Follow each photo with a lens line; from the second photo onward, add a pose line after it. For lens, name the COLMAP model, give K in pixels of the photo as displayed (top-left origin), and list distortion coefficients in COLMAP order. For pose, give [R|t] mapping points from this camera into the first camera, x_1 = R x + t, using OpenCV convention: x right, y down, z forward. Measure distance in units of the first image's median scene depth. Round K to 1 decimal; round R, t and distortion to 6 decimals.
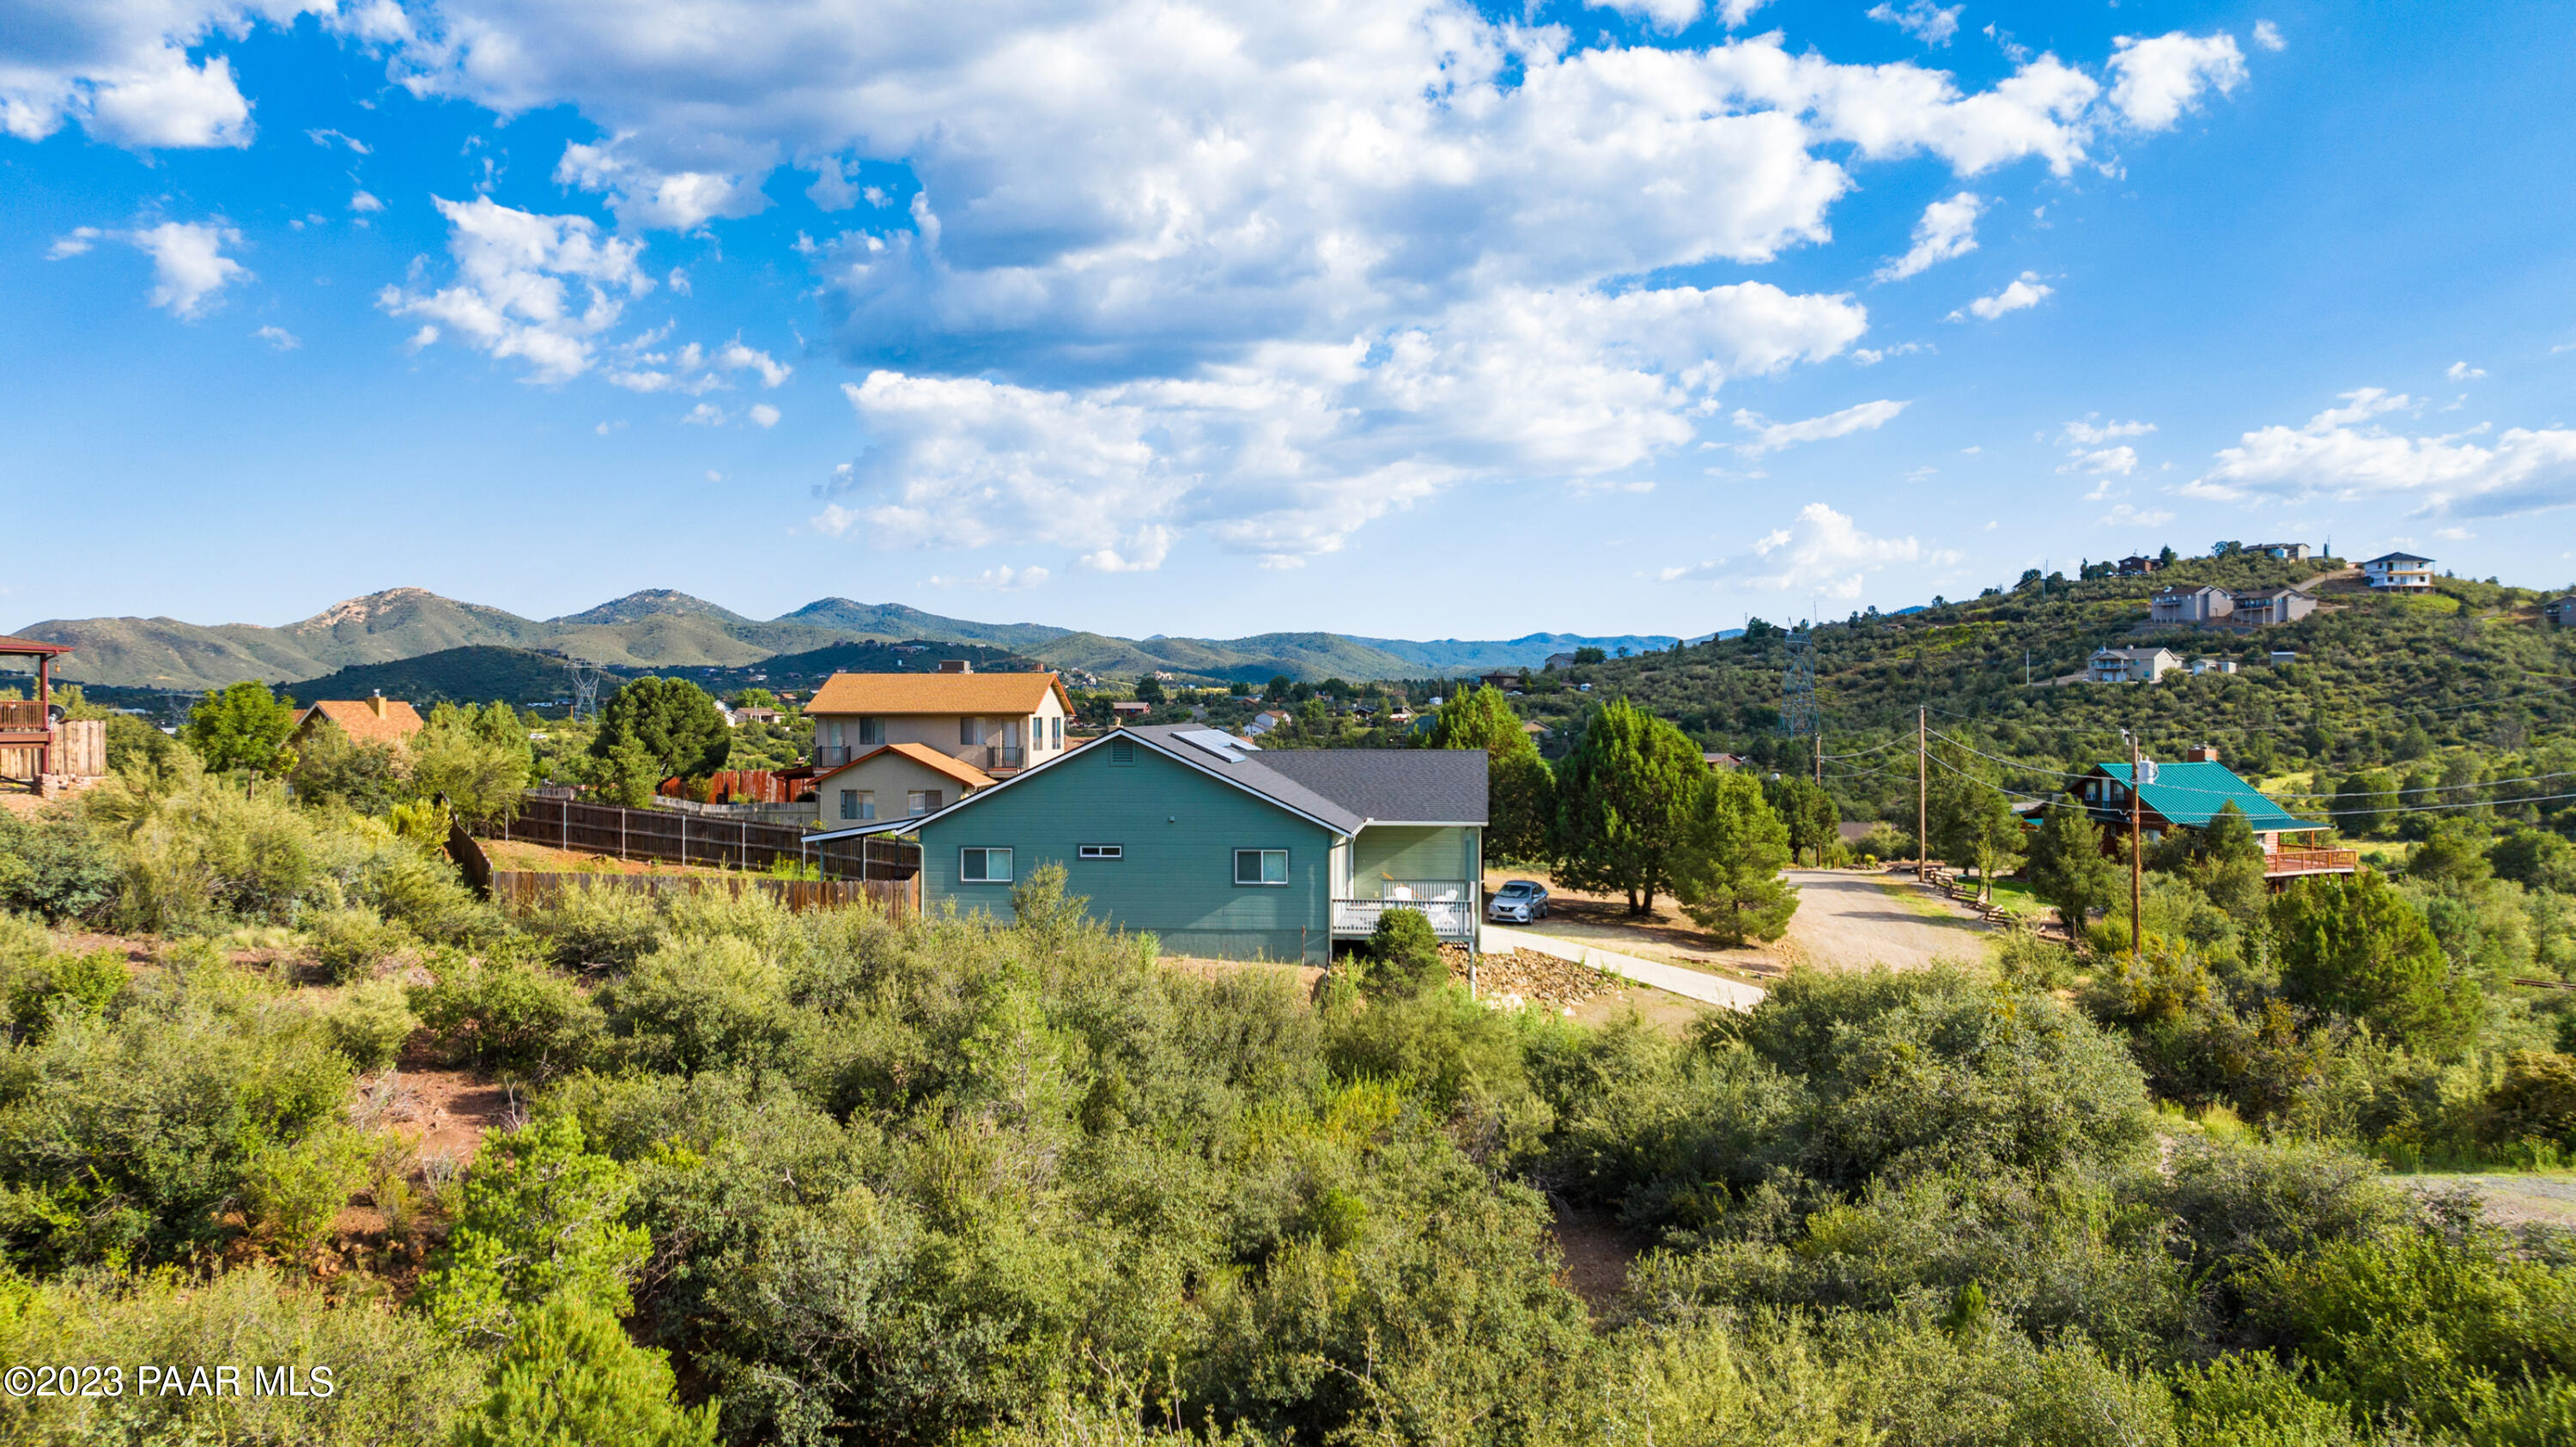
lens RADIAL K [[1821.5, 0, 1305.2], [0, 1821.5, 739.8], [0, 0, 1]] dist [-0.041453, 0.049073]
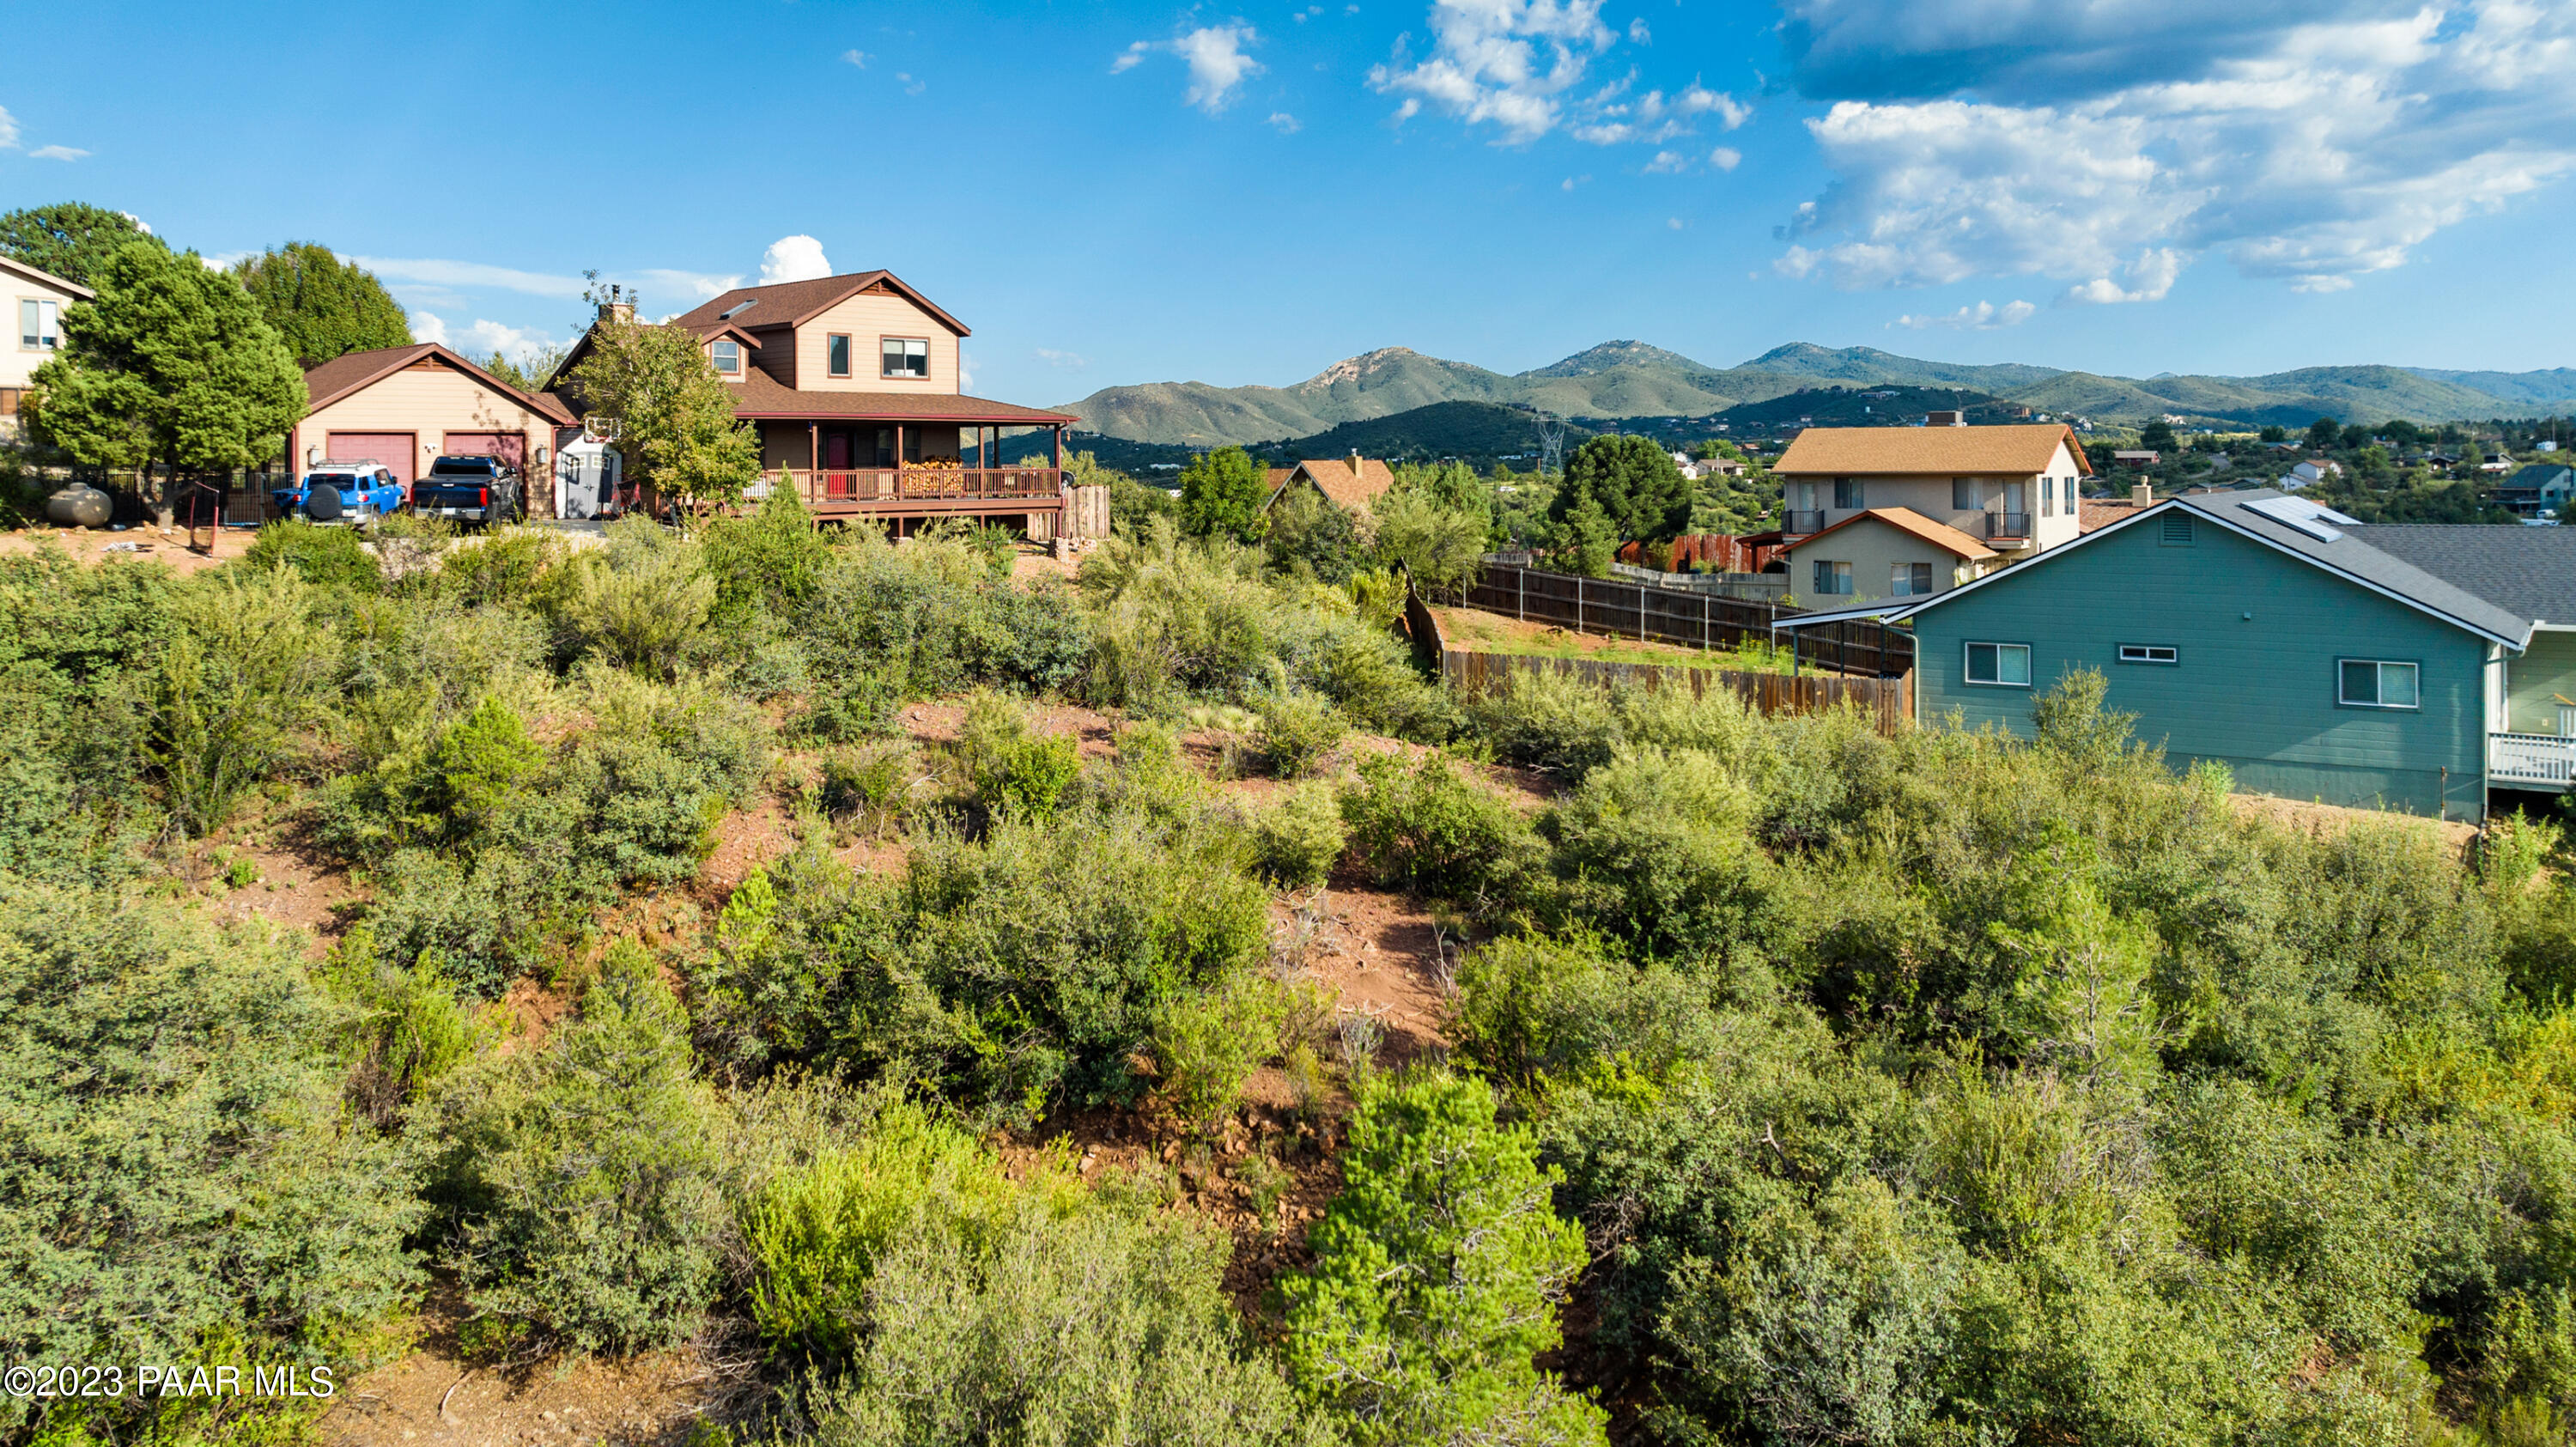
lens RADIAL K [[1905.9, 0, 1309.2], [0, 1905.9, 453.5], [0, 0, 1]] dist [-0.031093, 0.008842]
pose [[0.875101, -0.007649, -0.483880, -0.034723], [-0.002078, 0.999807, -0.019561, -0.009358], [0.483936, 0.018123, 0.874916, 0.108215]]
